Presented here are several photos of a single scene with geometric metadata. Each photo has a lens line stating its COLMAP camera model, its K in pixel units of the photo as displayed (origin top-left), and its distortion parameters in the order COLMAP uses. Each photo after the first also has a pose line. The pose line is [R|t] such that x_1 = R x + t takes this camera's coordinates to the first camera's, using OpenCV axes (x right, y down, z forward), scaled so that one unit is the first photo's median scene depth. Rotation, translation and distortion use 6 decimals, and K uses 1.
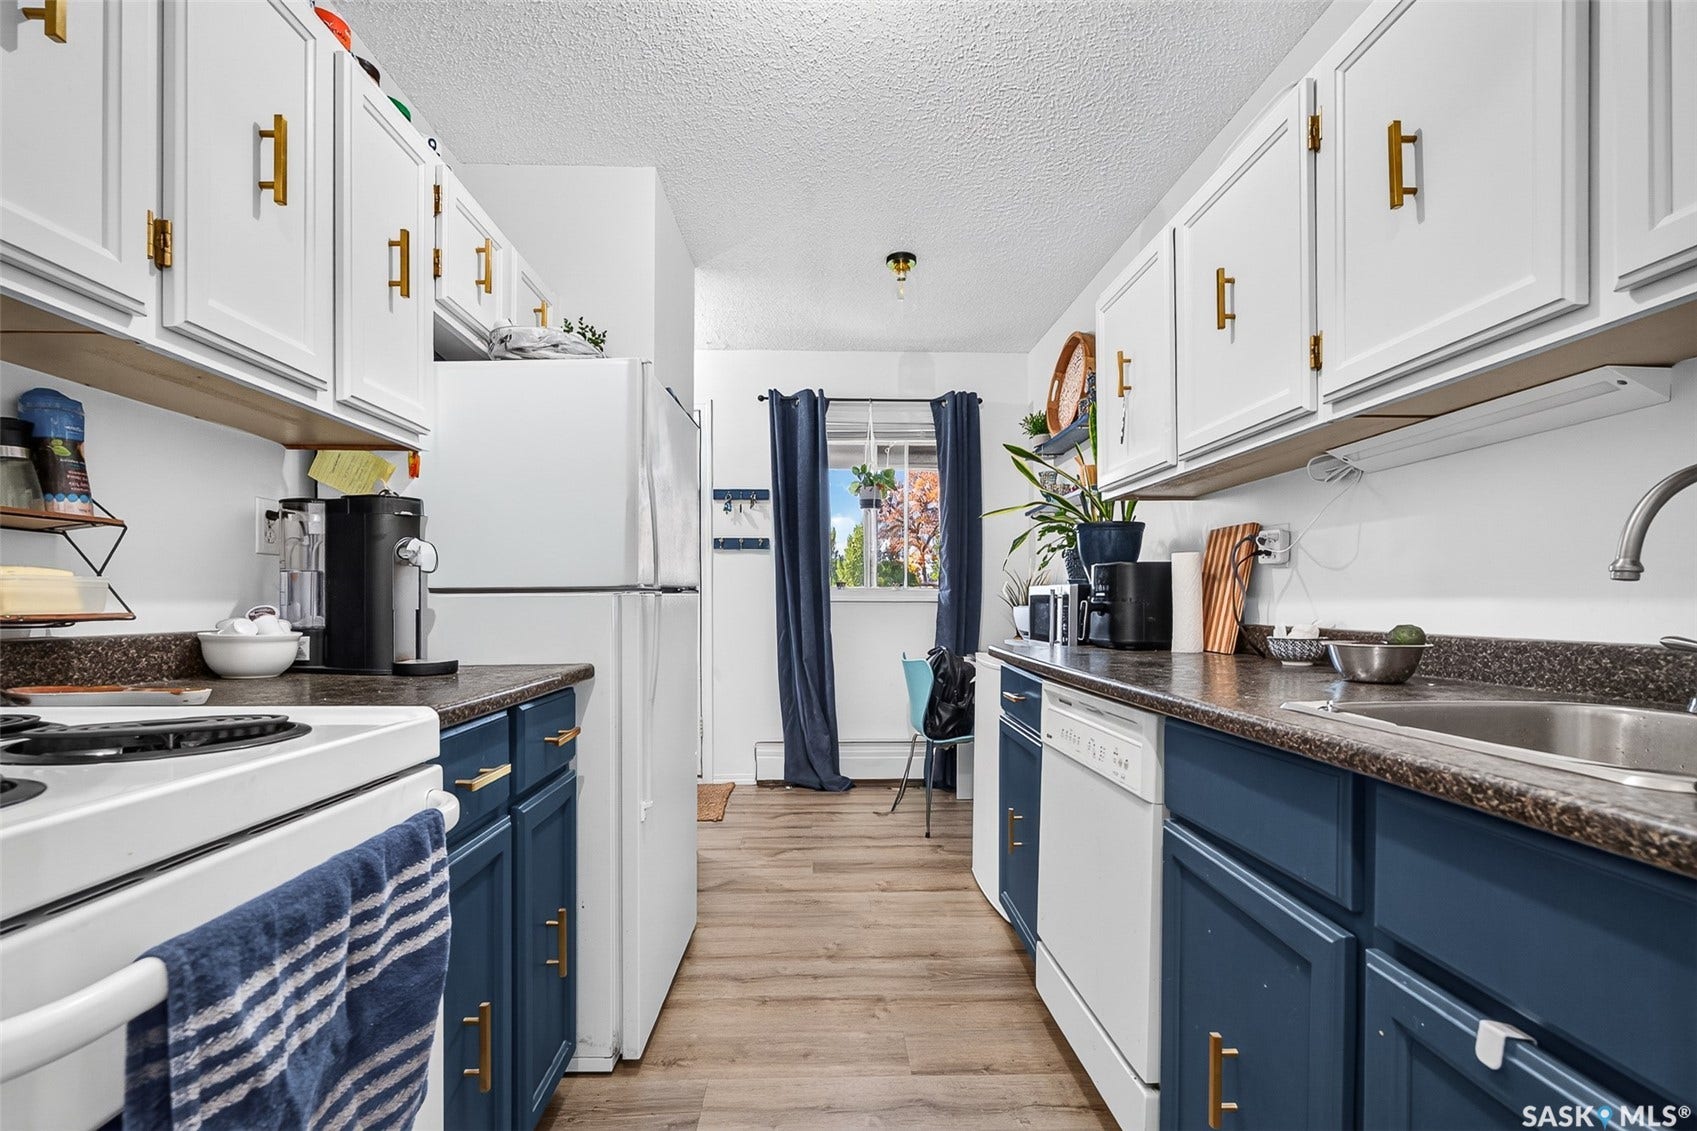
lens RADIAL K [[753.2, 0, 830.9], [0, 753.2, 569.6], [0, 0, 1]] dist [-0.011191, 0.005995]
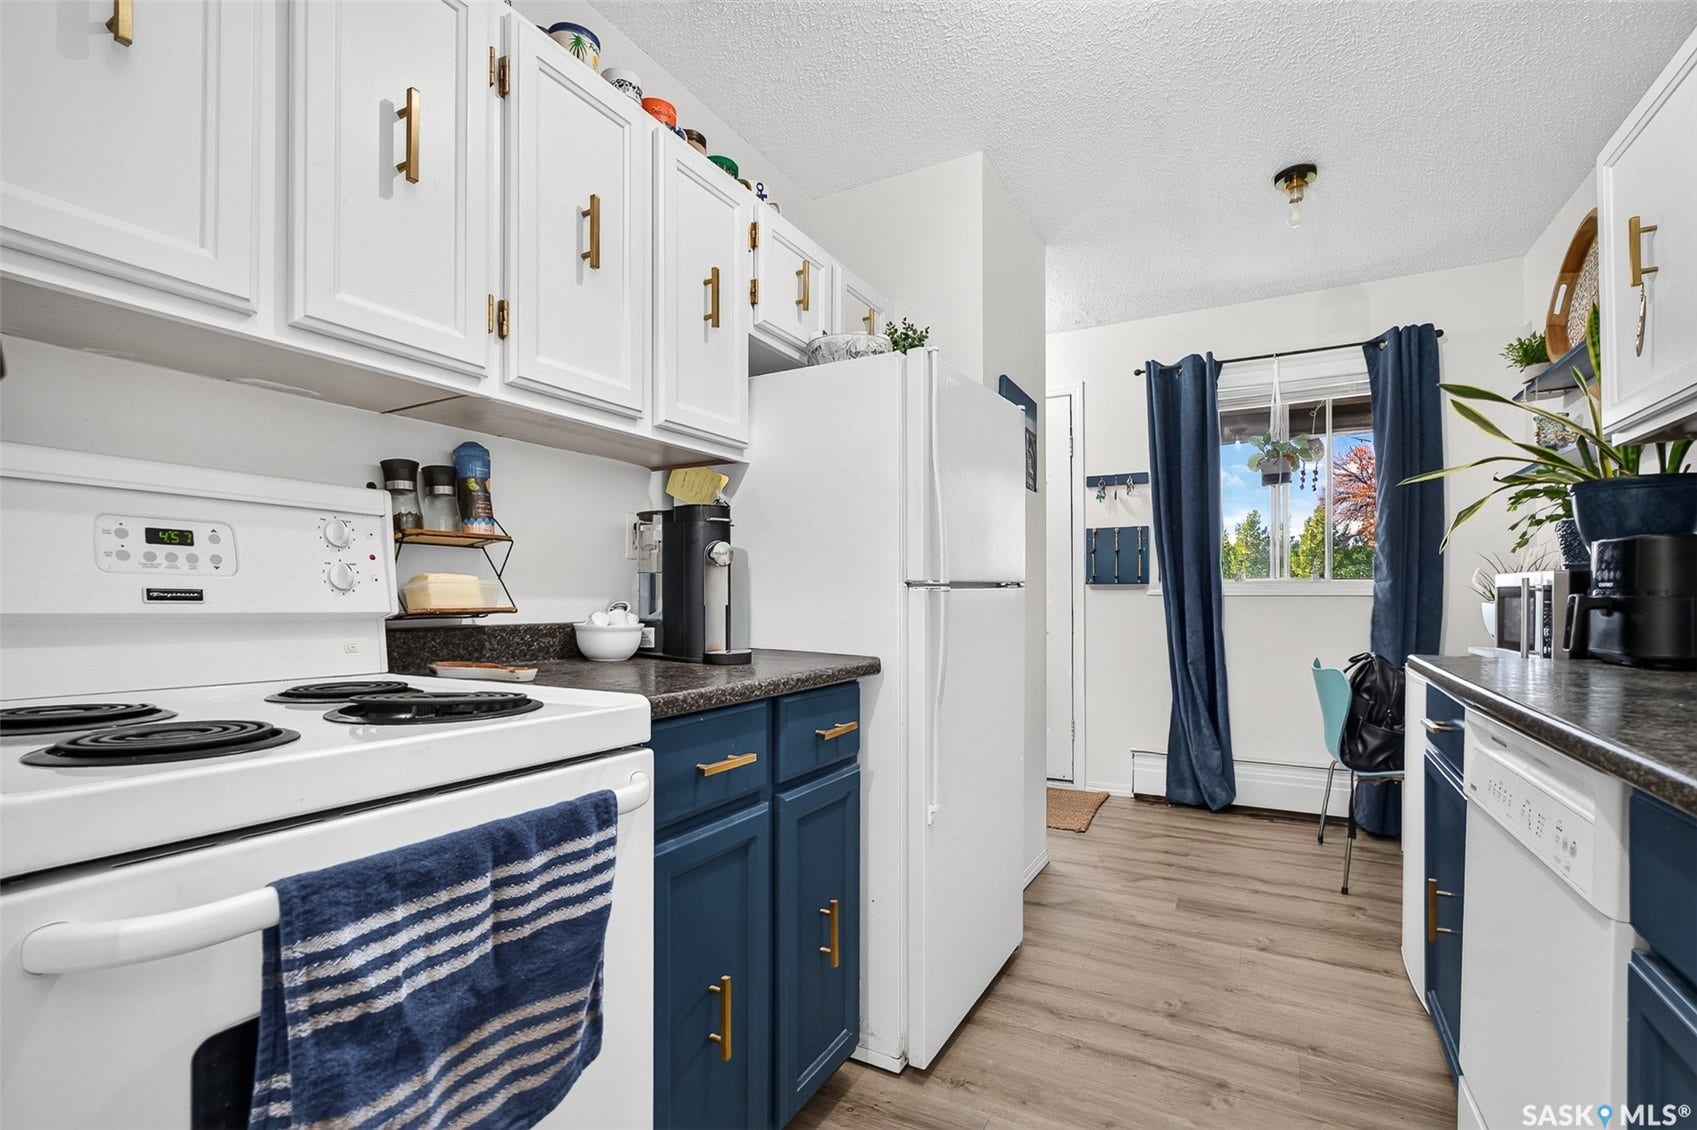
lens RADIAL K [[753.4, 0, 848.5], [0, 753.4, 565.0], [0, 0, 1]] dist [-0.015640, 0.008944]
pose [[0.865543, -0.023292, -0.500294, 0.135404], [0.023756, 0.999703, -0.005444, 0.003435], [0.500272, -0.007173, 0.865839, 0.100257]]
